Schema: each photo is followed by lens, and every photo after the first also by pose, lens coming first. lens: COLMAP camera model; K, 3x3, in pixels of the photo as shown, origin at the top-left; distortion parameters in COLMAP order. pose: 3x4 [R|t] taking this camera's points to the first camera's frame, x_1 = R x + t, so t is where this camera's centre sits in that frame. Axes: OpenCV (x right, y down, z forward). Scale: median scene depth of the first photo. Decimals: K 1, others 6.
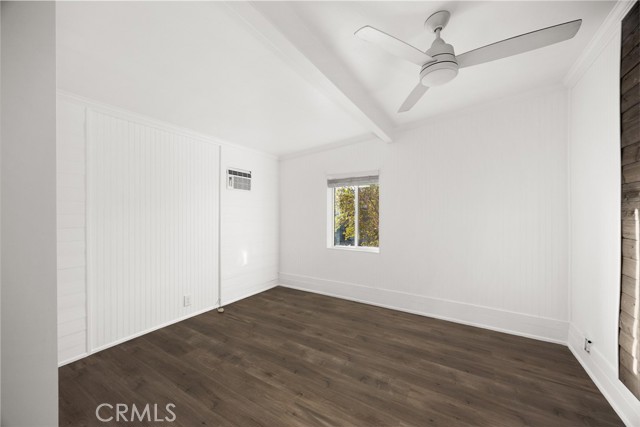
lens RADIAL K [[243.0, 0, 320.0], [0, 243.0, 213.5], [0, 0, 1]] dist [-0.008625, -0.000189]
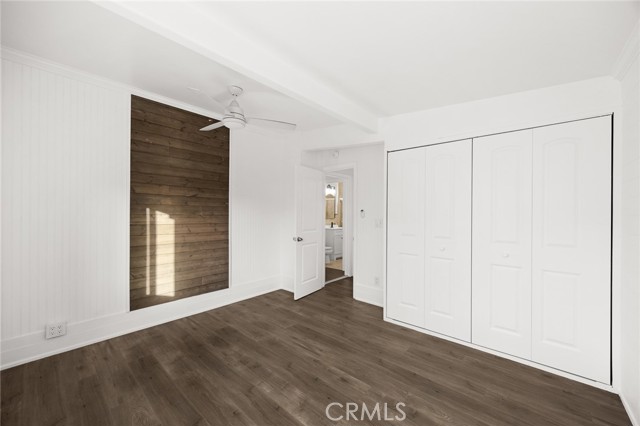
lens RADIAL K [[243.0, 0, 320.0], [0, 243.0, 213.0], [0, 0, 1]] dist [-0.008625, -0.000189]
pose [[-0.985805, -0.007921, 0.167706, -0.272146], [-0.007367, 0.999965, 0.003921, -0.009321], [-0.167731, 0.002630, -0.985829, 1.960364]]
